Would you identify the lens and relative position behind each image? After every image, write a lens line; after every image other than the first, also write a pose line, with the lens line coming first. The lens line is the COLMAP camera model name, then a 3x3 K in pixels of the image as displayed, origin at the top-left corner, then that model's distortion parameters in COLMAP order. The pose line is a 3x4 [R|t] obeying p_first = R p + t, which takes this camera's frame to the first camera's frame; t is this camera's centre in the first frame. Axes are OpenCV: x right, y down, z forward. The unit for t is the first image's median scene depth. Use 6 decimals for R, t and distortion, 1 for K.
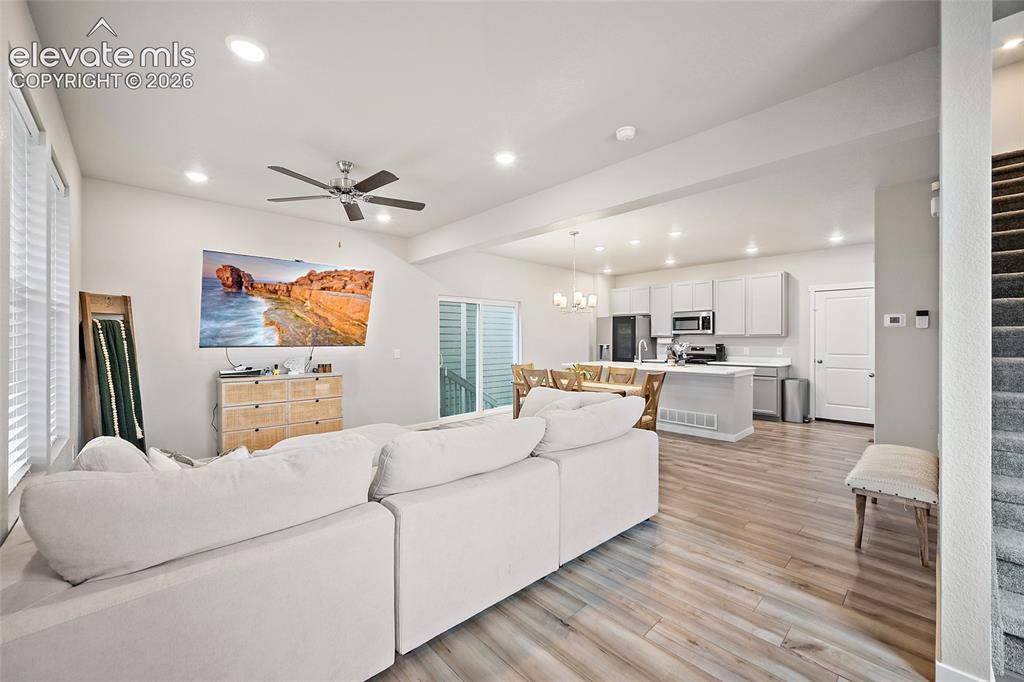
lens RADIAL K [[405.0, 0, 507.7], [0, 405.0, 339.8], [0, 0, 1]] dist [-0.001647, 0.000054]
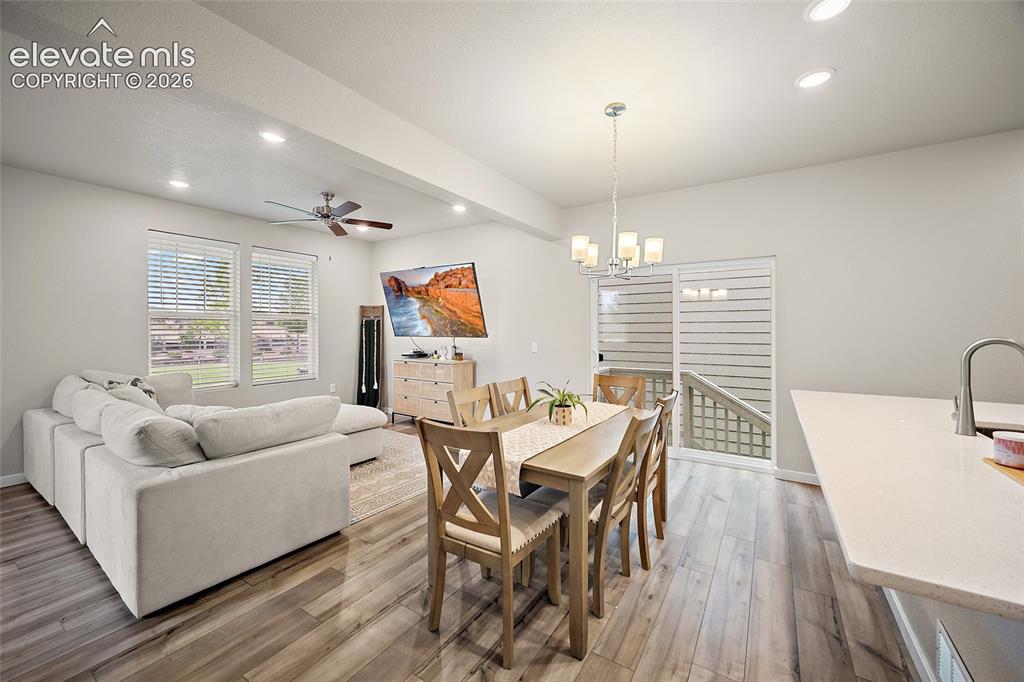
lens RADIAL K [[405.0, 0, 507.7], [0, 405.0, 339.8], [0, 0, 1]] dist [-0.001647, 0.000054]
pose [[0.235885, 0.026277, -0.971426, 0.478947], [0.001838, 0.999621, 0.027486, -0.005935], [0.971779, -0.008269, 0.235748, 0.616341]]
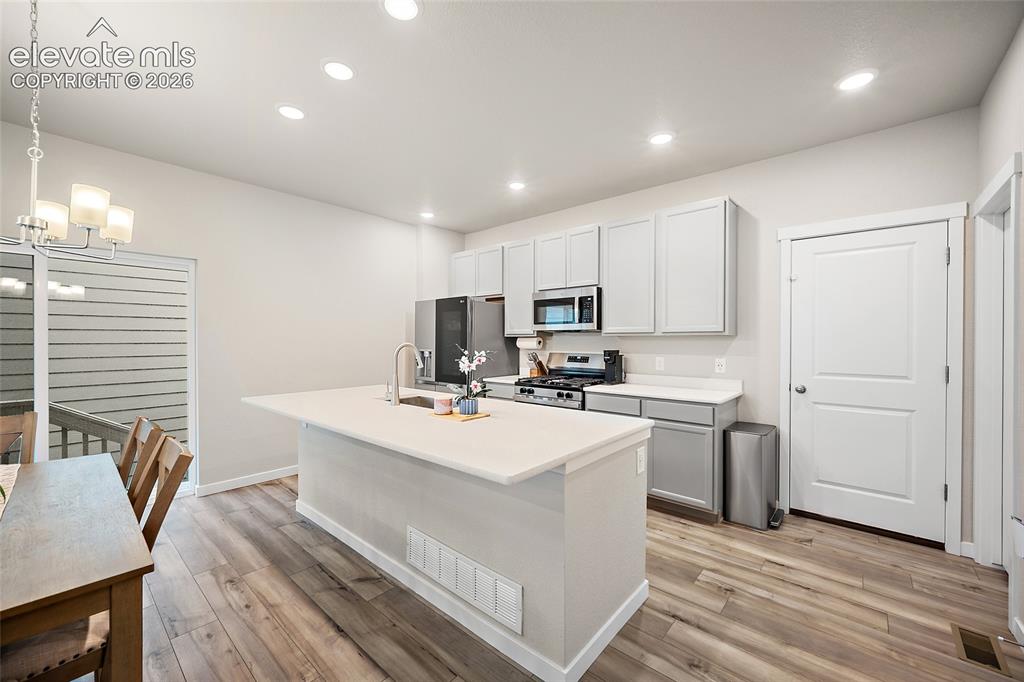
lens RADIAL K [[405.0, 0, 507.7], [0, 405.0, 339.8], [0, 0, 1]] dist [-0.001647, 0.000054]
pose [[0.995670, 0.003023, 0.092909, 0.380324], [-0.002957, 0.999995, -0.000844, -0.002678], [-0.092911, 0.000566, 0.995674, 0.550553]]
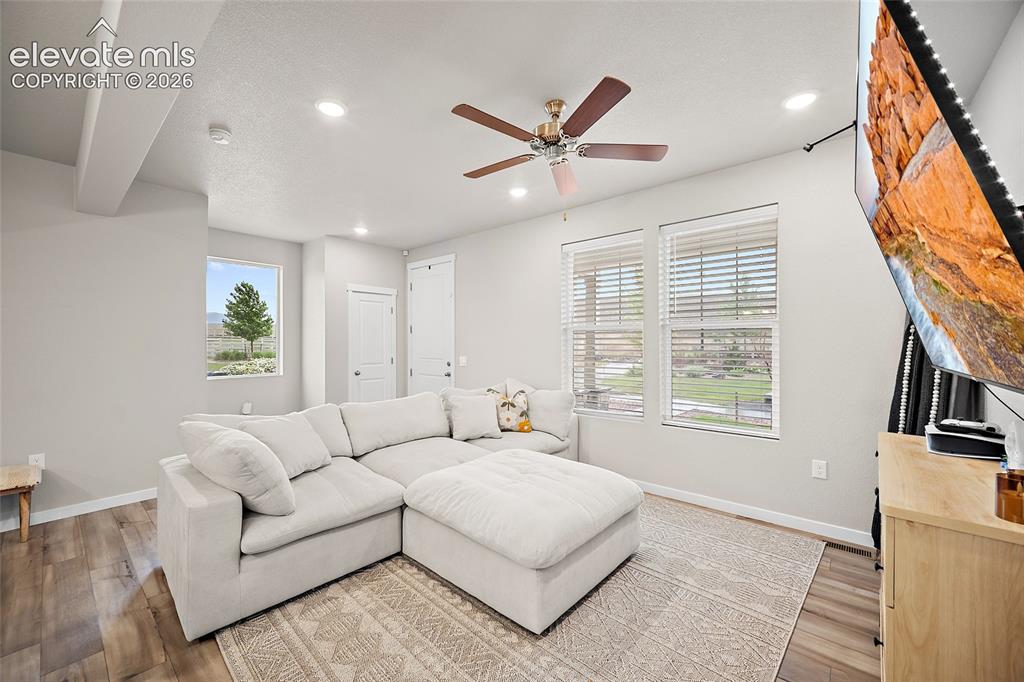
lens RADIAL K [[401.0, 0, 505.5], [0, 401.0, 341.0], [0, 0, 1]] dist [-0.001579, 0.000331]
pose [[-0.995282, 0.004347, -0.096930, -0.121412], [0.004767, 0.999980, -0.004106, -0.006356], [0.096910, -0.004549, -0.995283, 0.839214]]
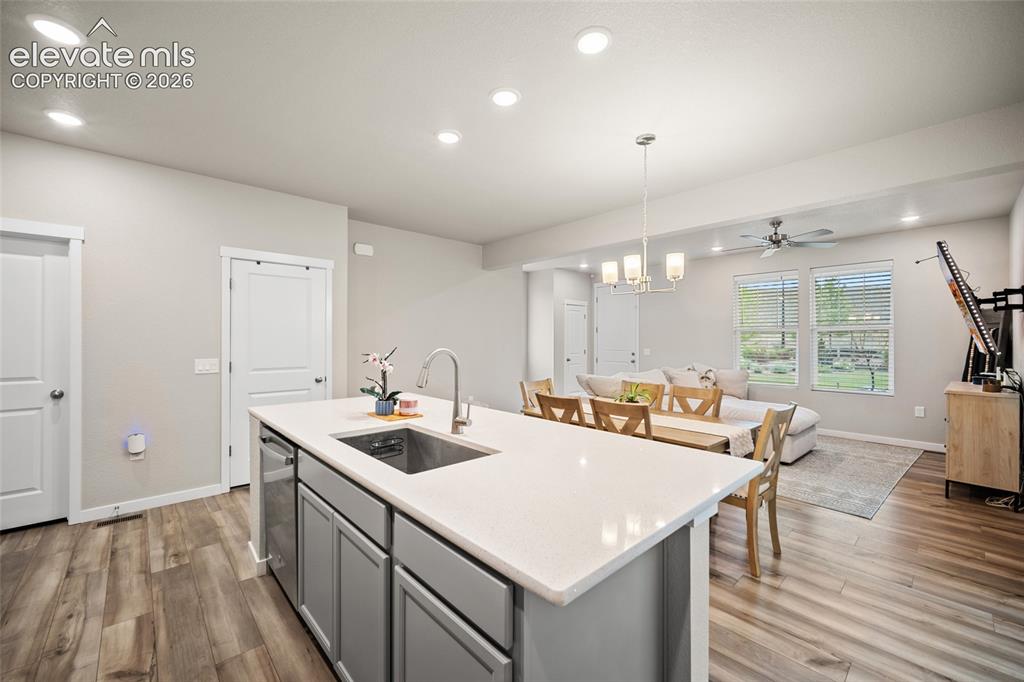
lens RADIAL K [[410.0, 0, 503.1], [0, 410.0, 338.5], [0, 0, 1]] dist [-0.002098, -0.000179]
pose [[-0.999769, 0.000100, 0.021495, 0.271181], [0.000044, 0.999997, -0.002612, -0.006379], [-0.021495, -0.002610, -0.999766, 1.231763]]
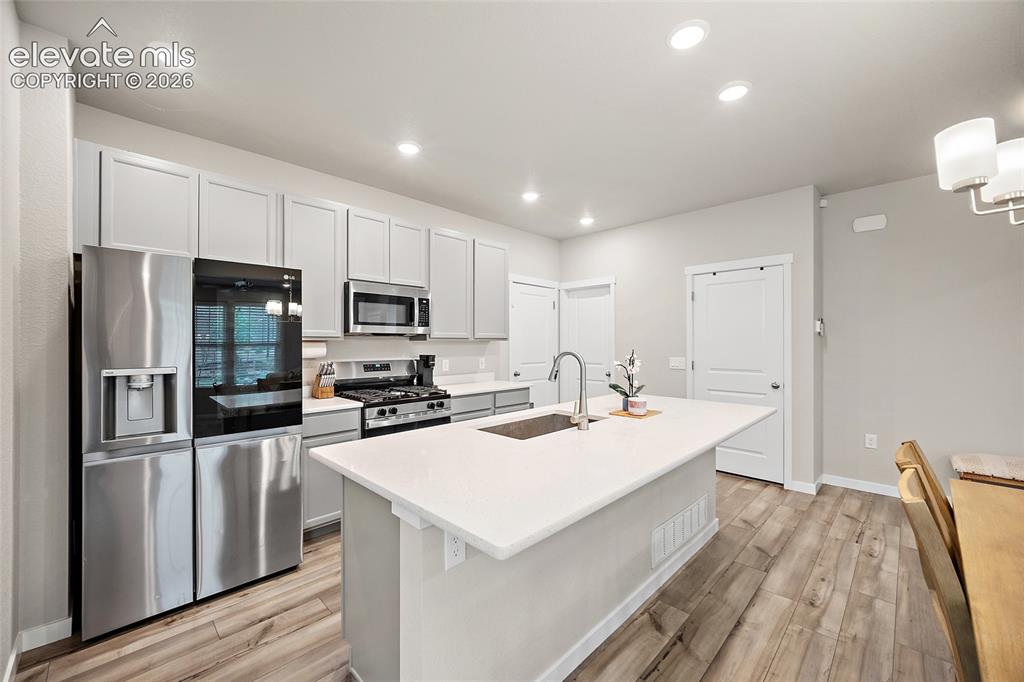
lens RADIAL K [[405.0, 0, 507.7], [0, 405.0, 339.8], [0, 0, 1]] dist [-0.001647, 0.000054]
pose [[-0.030928, 0.007418, 0.999494, 0.006004], [0.000767, 0.999972, -0.007398, -0.005726], [-0.999521, 0.000537, -0.030933, 1.011401]]
